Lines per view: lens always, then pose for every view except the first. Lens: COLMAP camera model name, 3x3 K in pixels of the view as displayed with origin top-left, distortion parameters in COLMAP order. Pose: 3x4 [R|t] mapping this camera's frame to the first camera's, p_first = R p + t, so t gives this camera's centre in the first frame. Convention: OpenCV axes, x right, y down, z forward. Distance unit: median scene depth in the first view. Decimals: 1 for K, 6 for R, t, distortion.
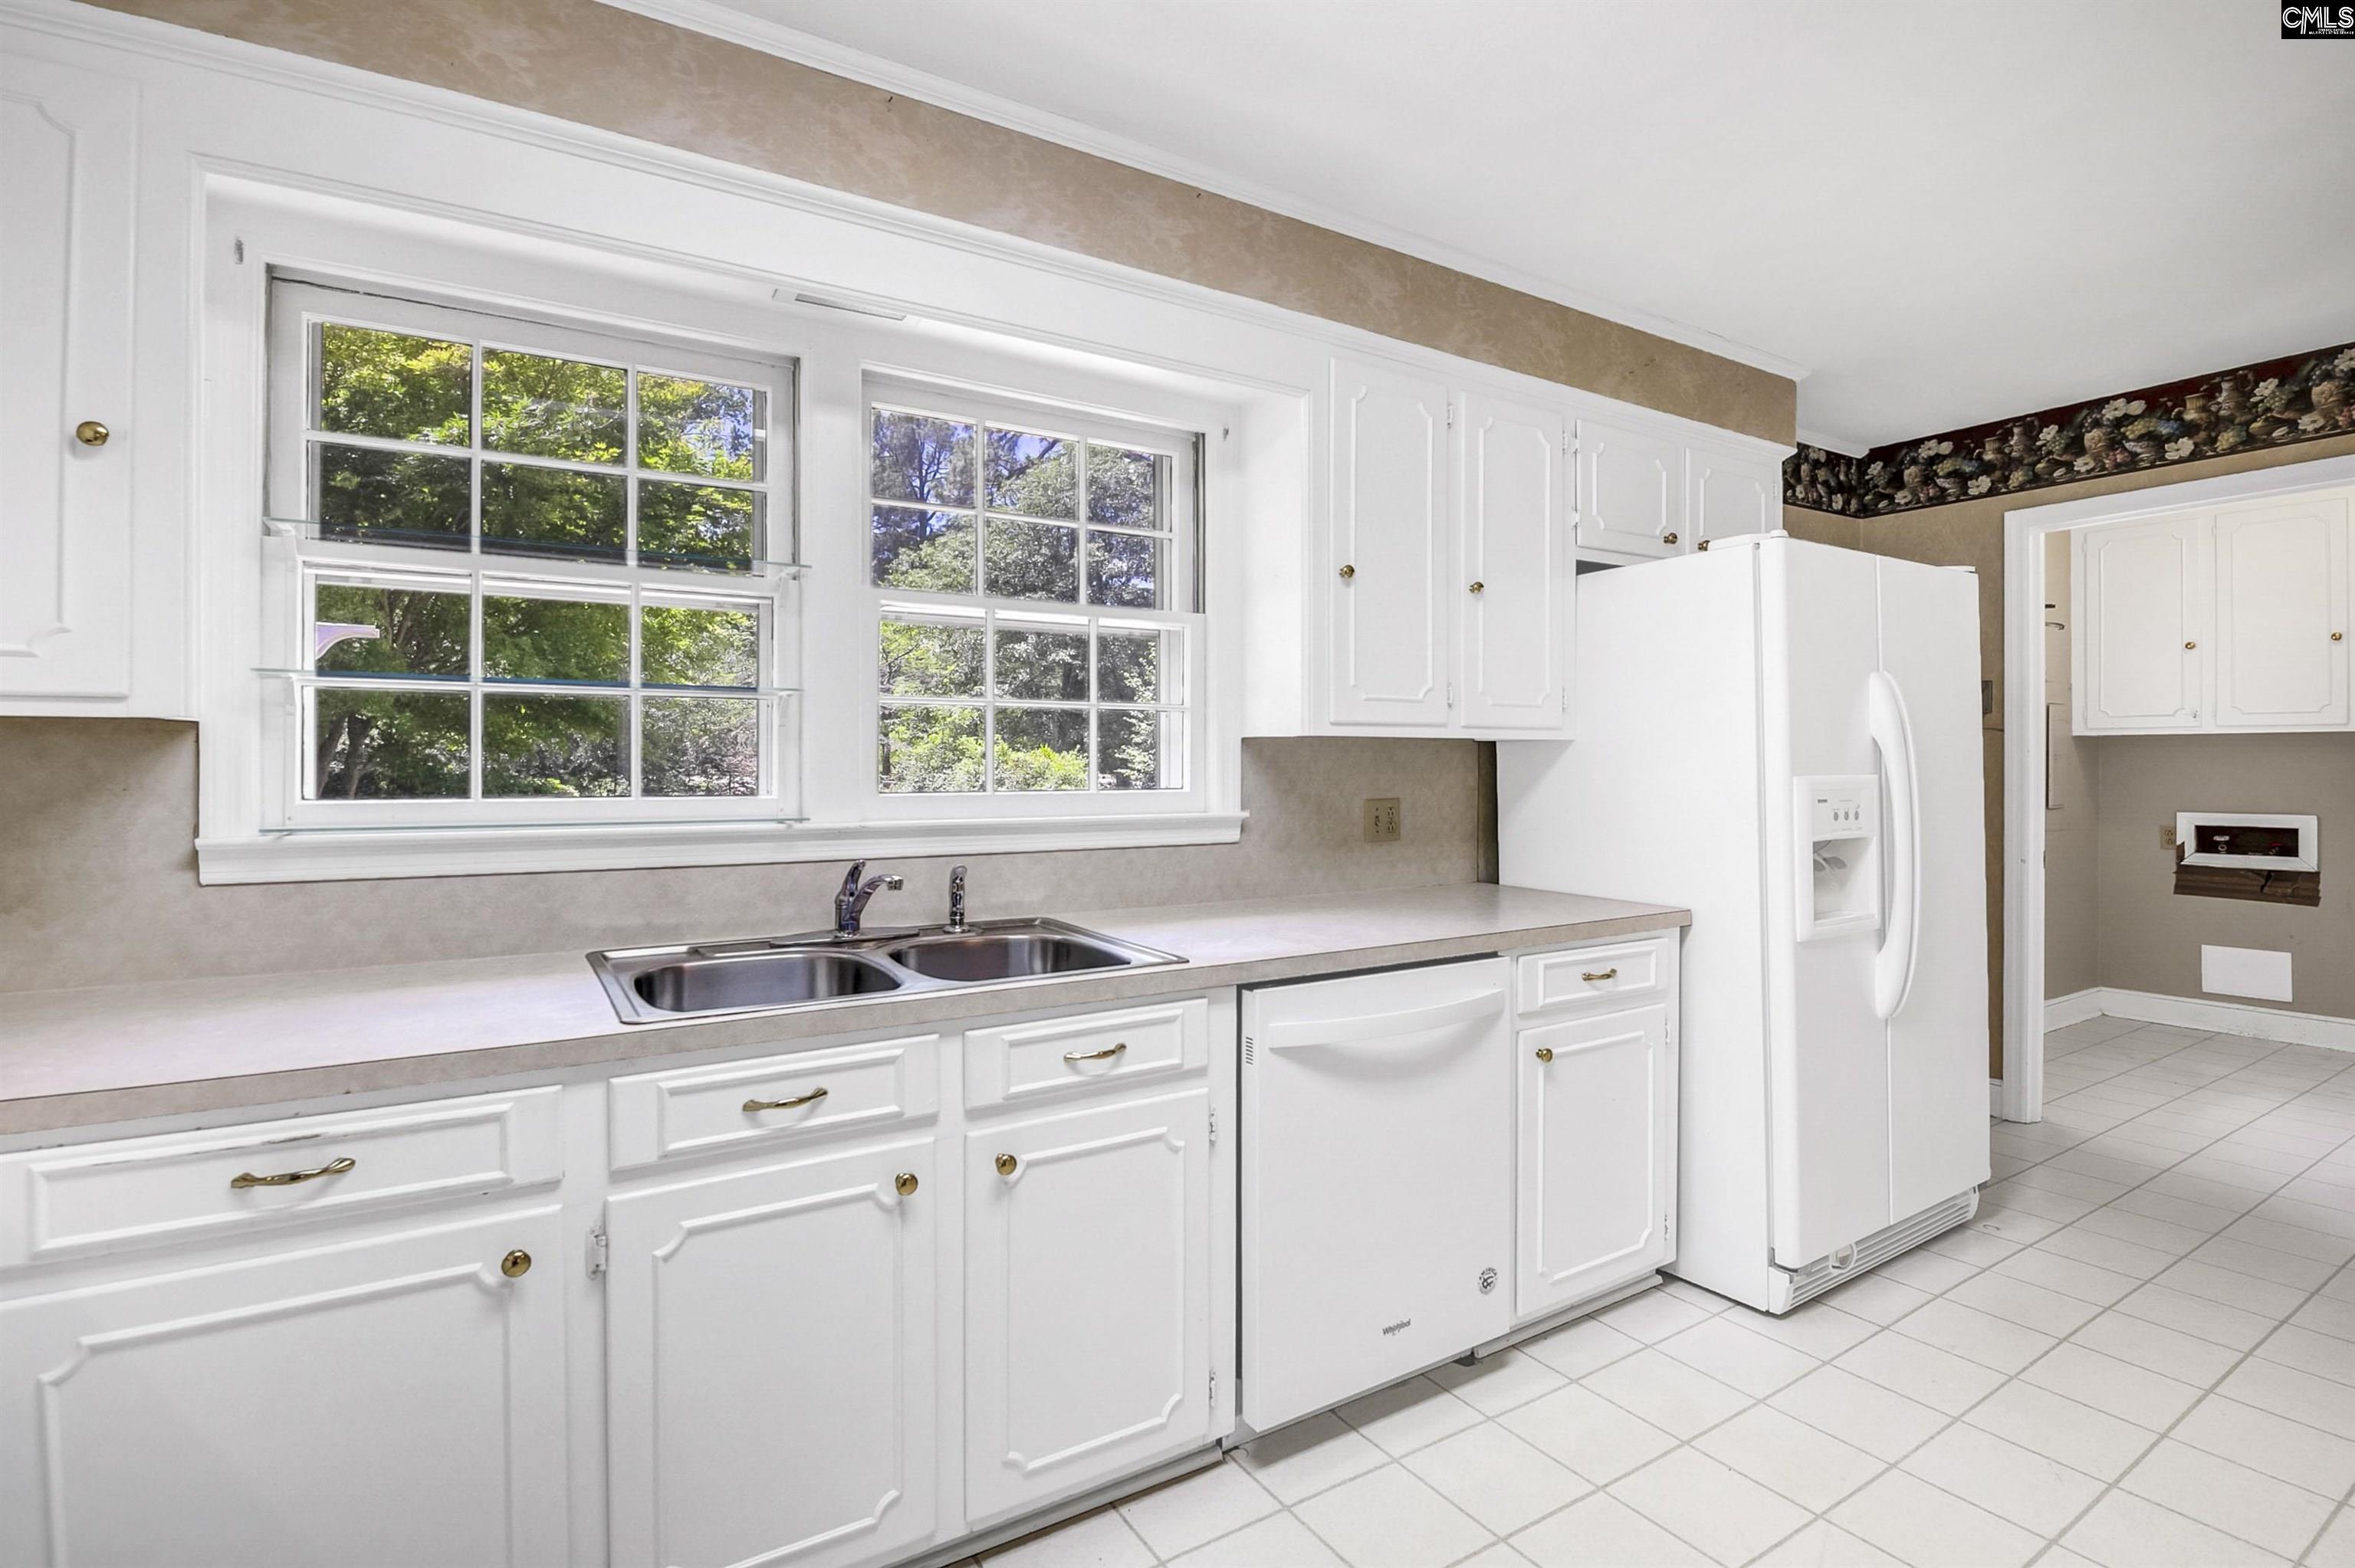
lens RADIAL K [[1057.4, 0, 1096.0], [0, 1057.4, 759.7], [0, 0, 1]] dist [-0.006305, -0.006138]
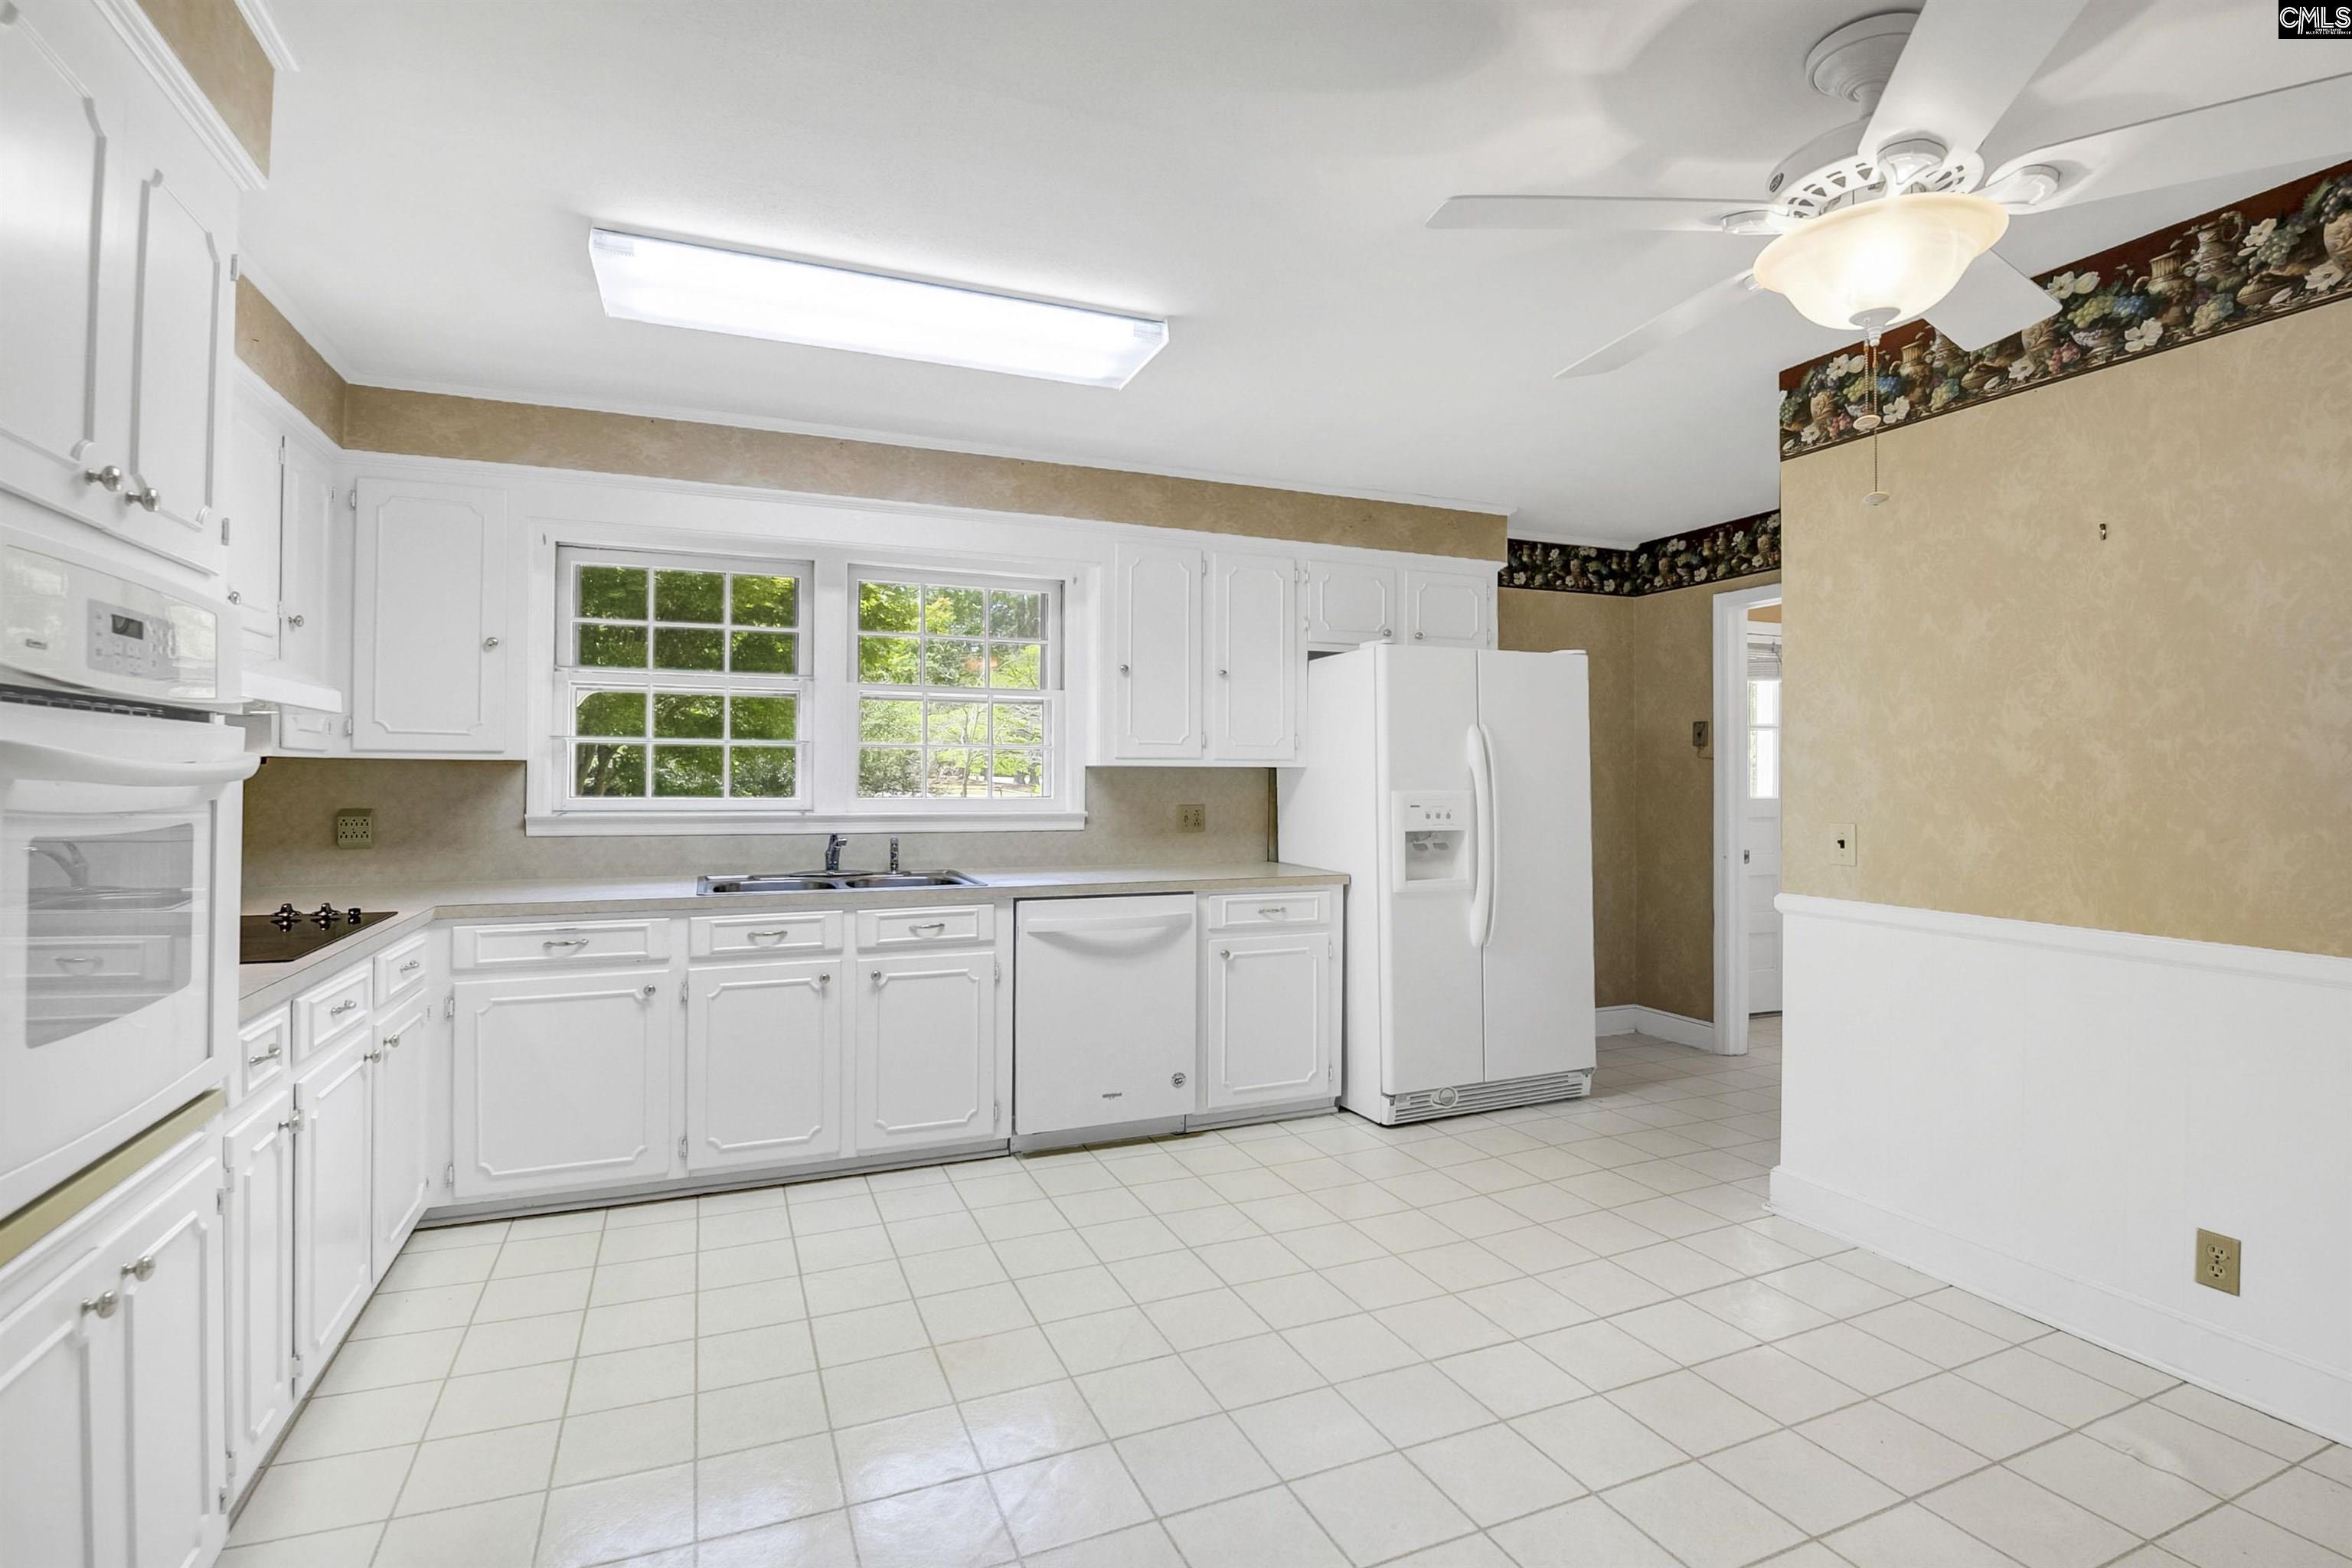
lens RADIAL K [[1056.2, 0, 1100.1], [0, 1056.2, 763.8], [0, 0, 1]] dist [-0.006305, -0.006138]
pose [[0.984543, 0.001273, -0.175137, 0.516093], [-0.003430, 0.999922, -0.012015, -0.005030], [0.175108, 0.012430, 0.984471, -0.698359]]
